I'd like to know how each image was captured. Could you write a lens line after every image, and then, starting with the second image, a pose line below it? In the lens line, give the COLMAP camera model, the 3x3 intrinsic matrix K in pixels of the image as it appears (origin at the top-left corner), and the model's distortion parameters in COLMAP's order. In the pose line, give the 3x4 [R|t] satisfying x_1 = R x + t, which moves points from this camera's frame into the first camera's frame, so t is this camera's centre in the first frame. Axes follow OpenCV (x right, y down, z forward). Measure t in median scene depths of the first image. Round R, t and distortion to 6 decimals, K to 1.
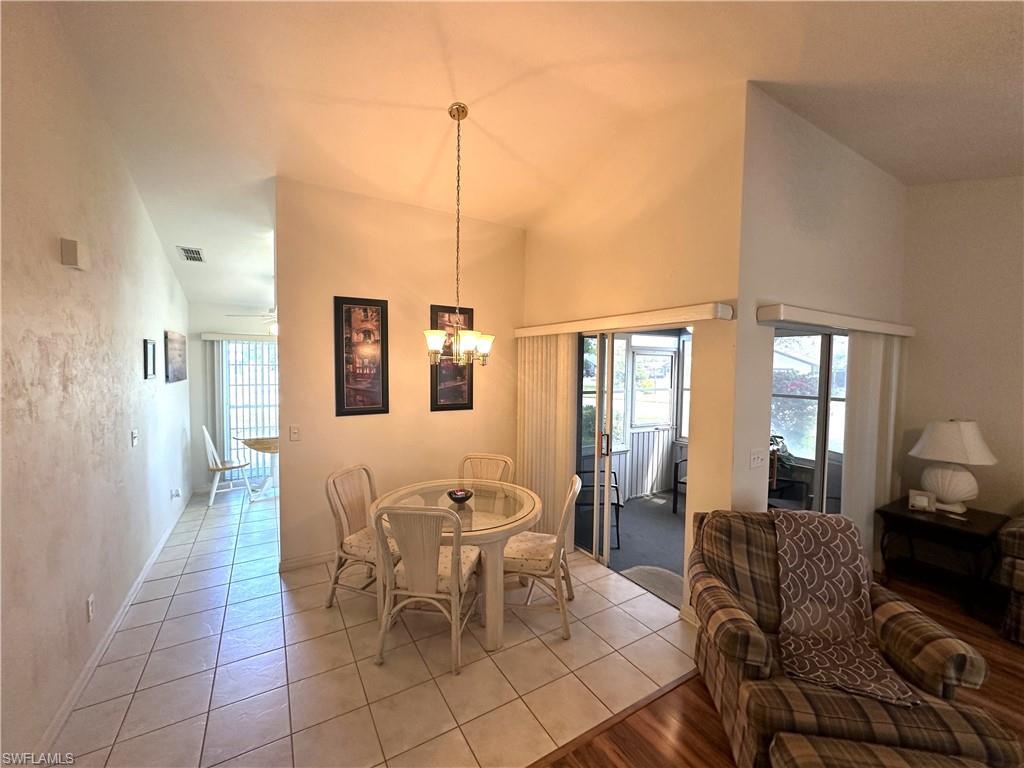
lens RADIAL K [[410.6, 0, 514.6], [0, 410.6, 379.2], [0, 0, 1]] dist [0.000958, -0.000051]
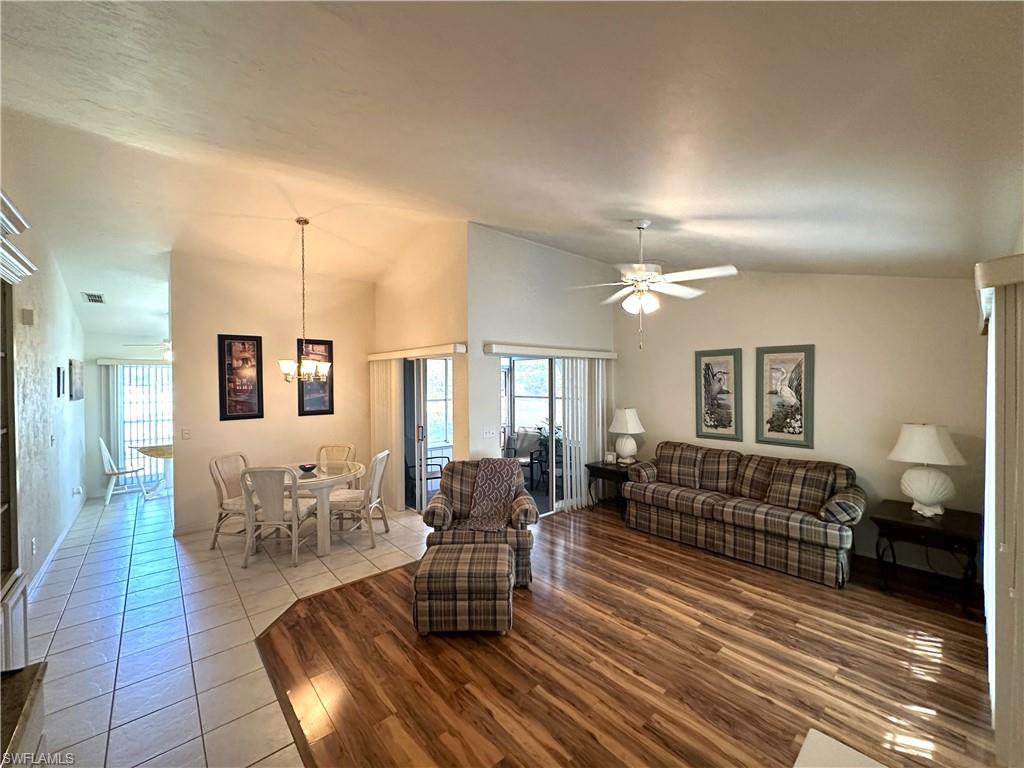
lens RADIAL K [[410.6, 0, 514.7], [0, 410.6, 379.4], [0, 0, 1]] dist [0.000958, -0.000051]
pose [[0.983839, -0.019184, 0.178025, 0.261885], [0.025393, 0.999144, -0.032664, 0.019130], [-0.177246, 0.036657, 0.983484, -0.474698]]
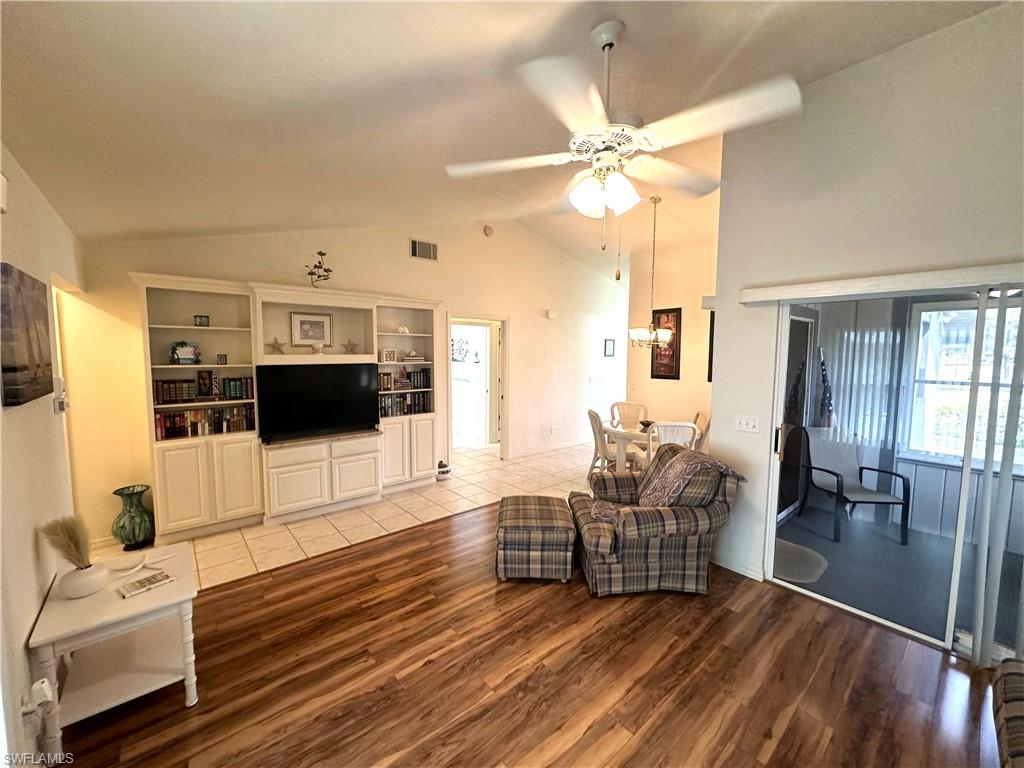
lens RADIAL K [[410.6, 0, 511.1], [0, 410.6, 383.0], [0, 0, 1]] dist [0.000958, -0.000051]
pose [[0.157068, 0.070855, -0.985043, 1.072910], [-0.041952, 0.997001, 0.065025, 0.018909], [0.986696, 0.031111, 0.159570, 0.110374]]
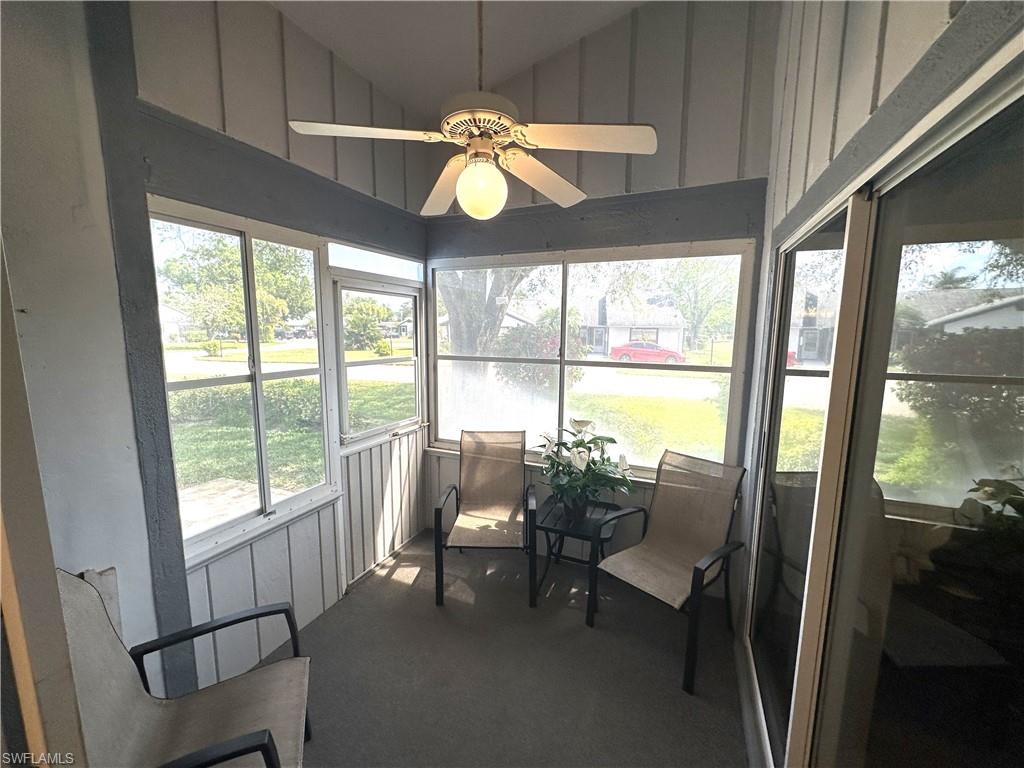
lens RADIAL K [[410.6, 0, 502.3], [0, 410.6, 379.1], [0, 0, 1]] dist [0.000958, -0.000051]
pose [[0.828375, -0.081114, 0.554270, 0.256494], [0.032651, 0.994770, 0.096781, 0.004562], [-0.559221, -0.062073, 0.826691, 0.725716]]
